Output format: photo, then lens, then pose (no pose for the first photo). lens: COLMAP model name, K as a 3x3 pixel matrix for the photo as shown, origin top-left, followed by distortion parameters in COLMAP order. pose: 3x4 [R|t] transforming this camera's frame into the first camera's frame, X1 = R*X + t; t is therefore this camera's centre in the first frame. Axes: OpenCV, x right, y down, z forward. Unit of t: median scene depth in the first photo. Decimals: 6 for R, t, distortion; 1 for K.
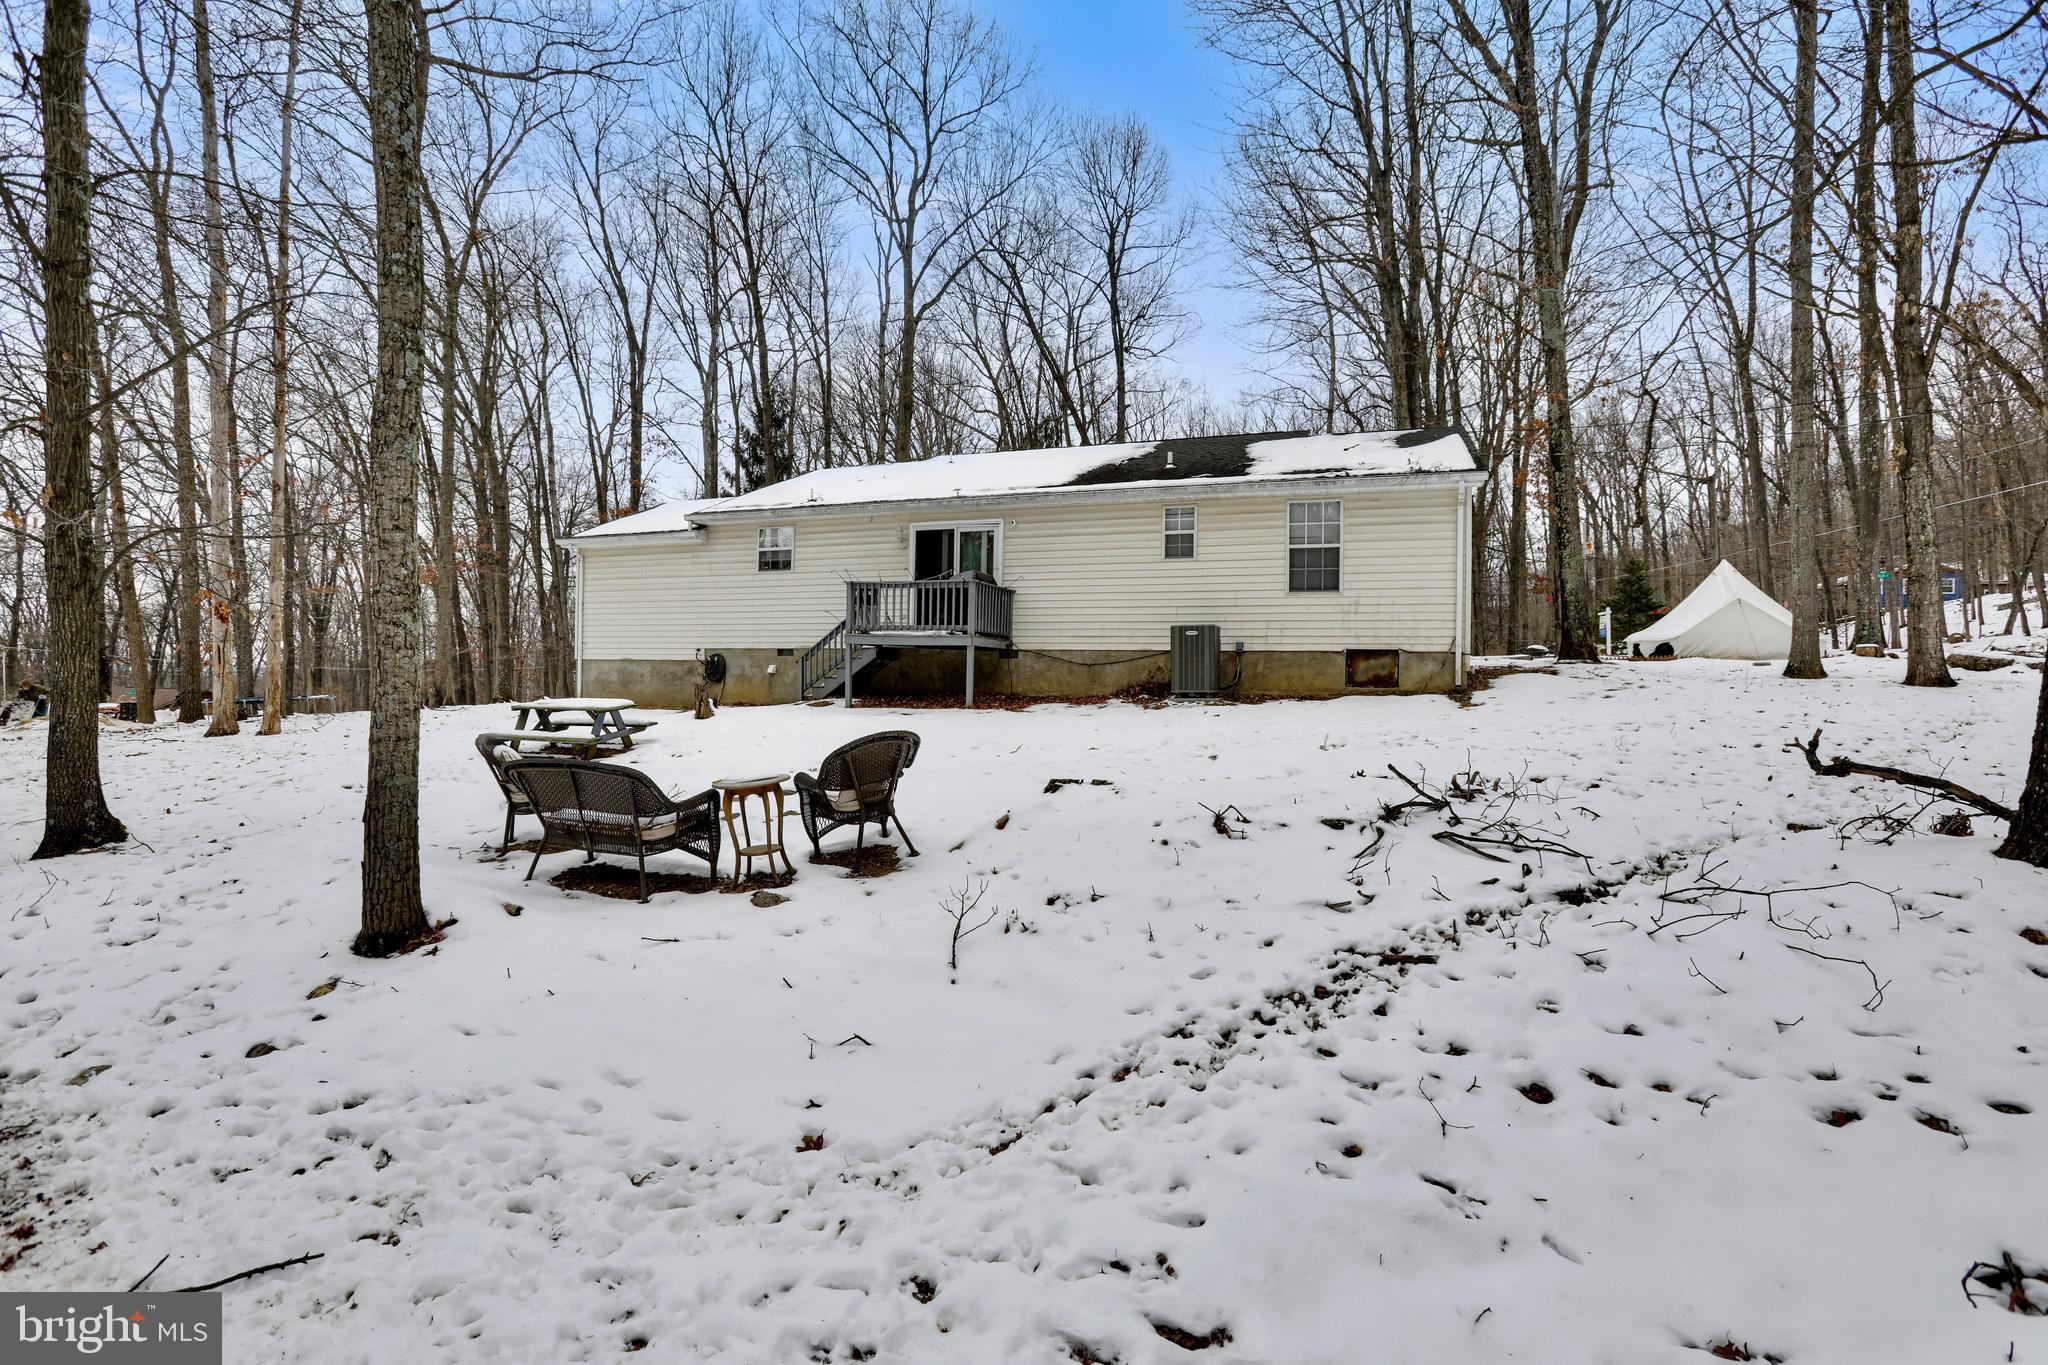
lens RADIAL K [[1045.9, 0, 1021.0], [0, 1045.9, 681.4], [0, 0, 1]] dist [-0.033144, 0.000415]
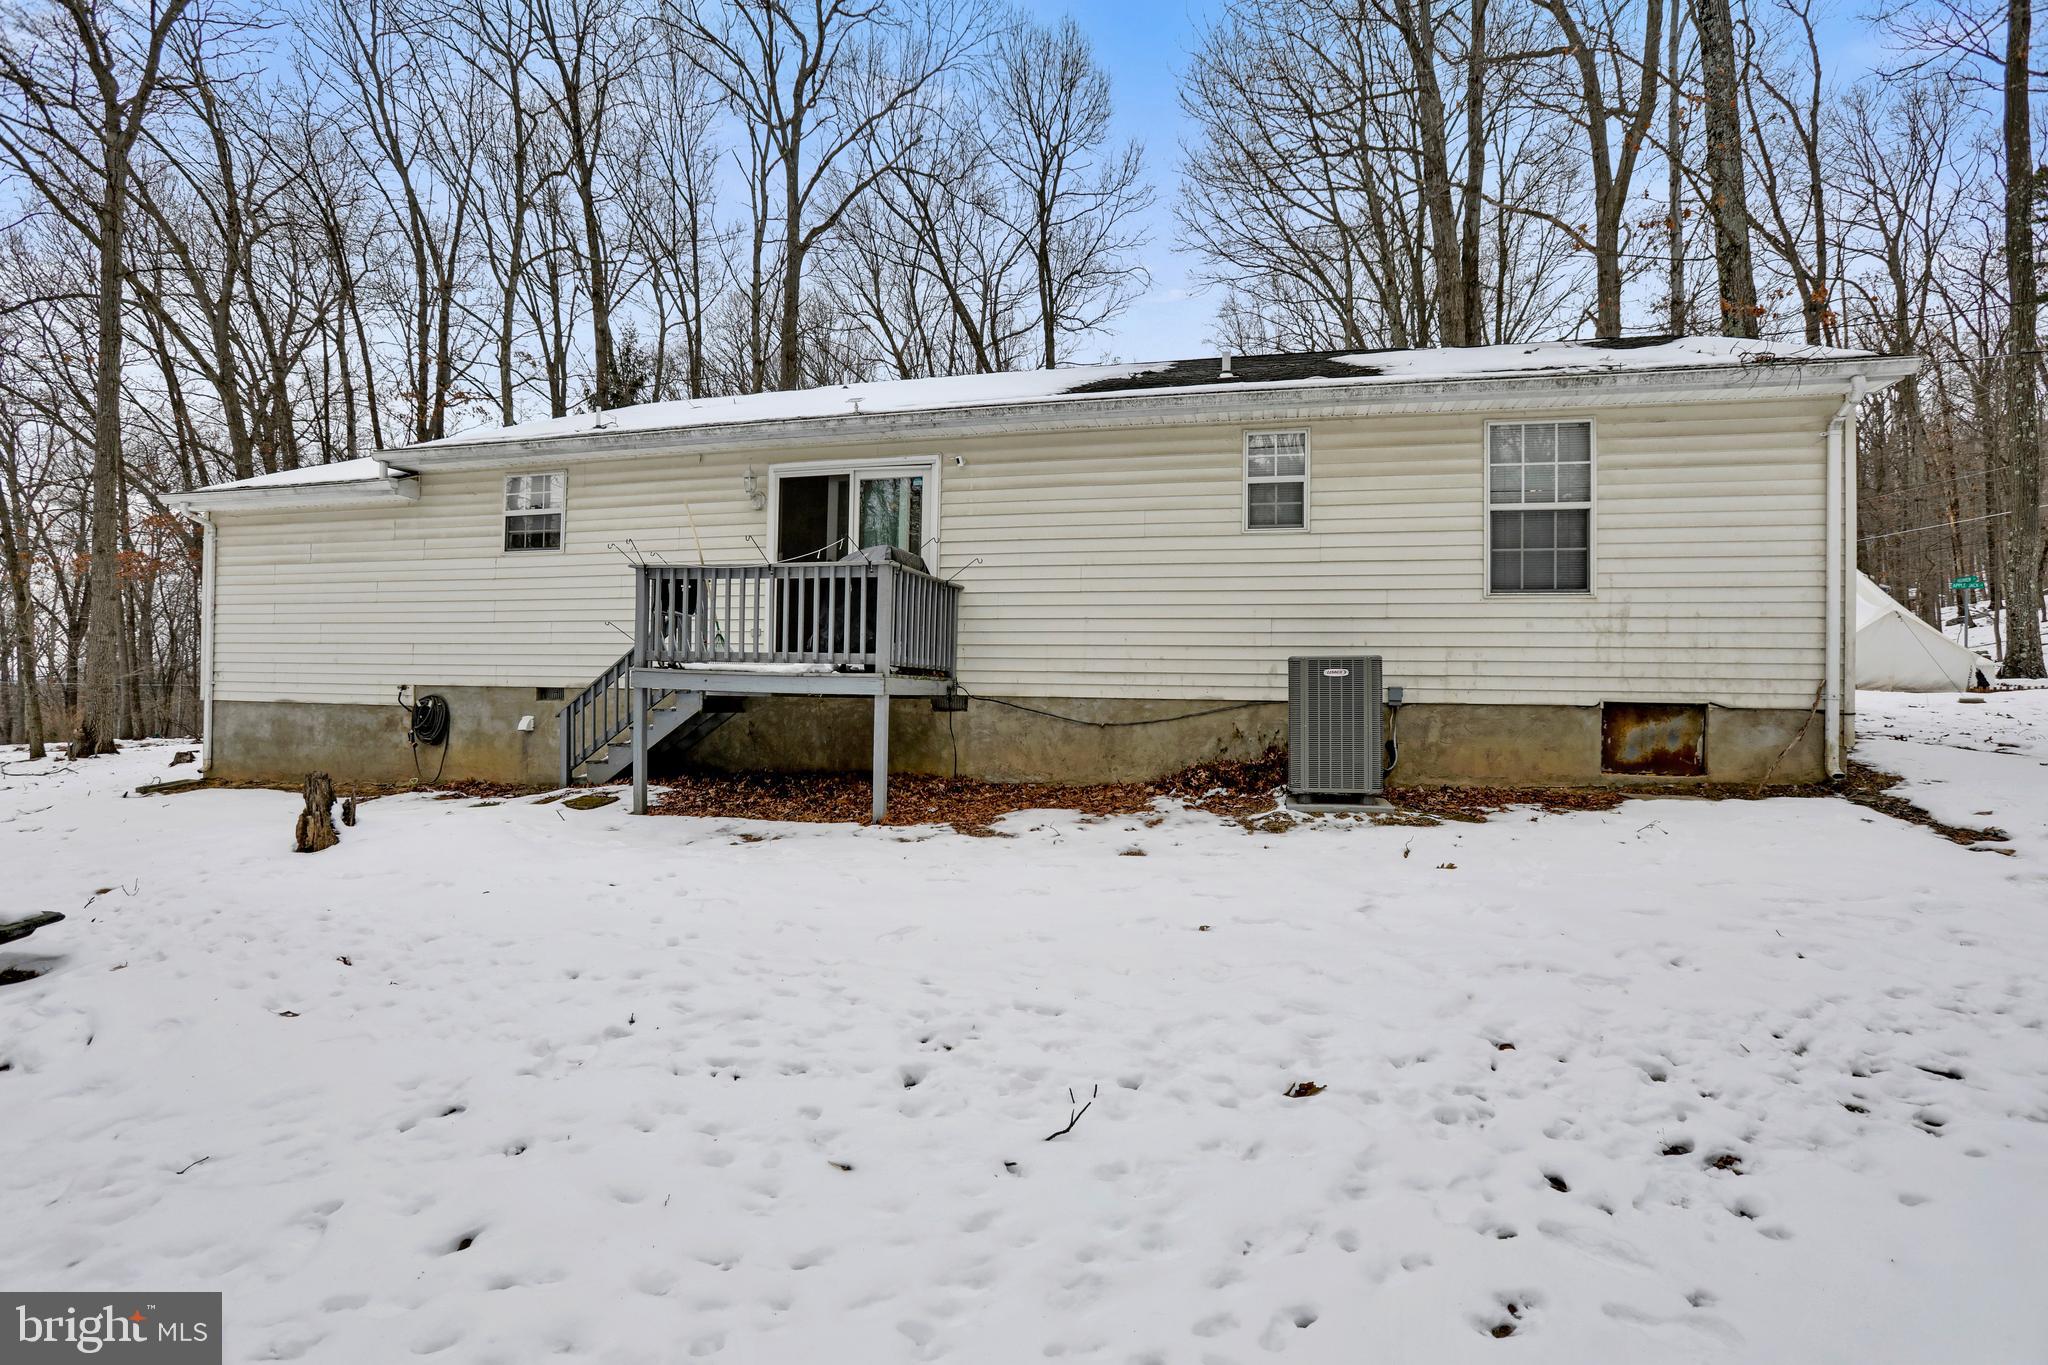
lens RADIAL K [[1045.9, 0, 1024.7], [0, 1045.9, 678.6], [0, 0, 1]] dist [-0.033144, 0.000415]
pose [[0.995004, 0.000873, 0.099835, -0.027591], [0.000211, 0.999941, -0.010848, -0.033077], [-0.099839, 0.010814, 0.994945, 0.454814]]
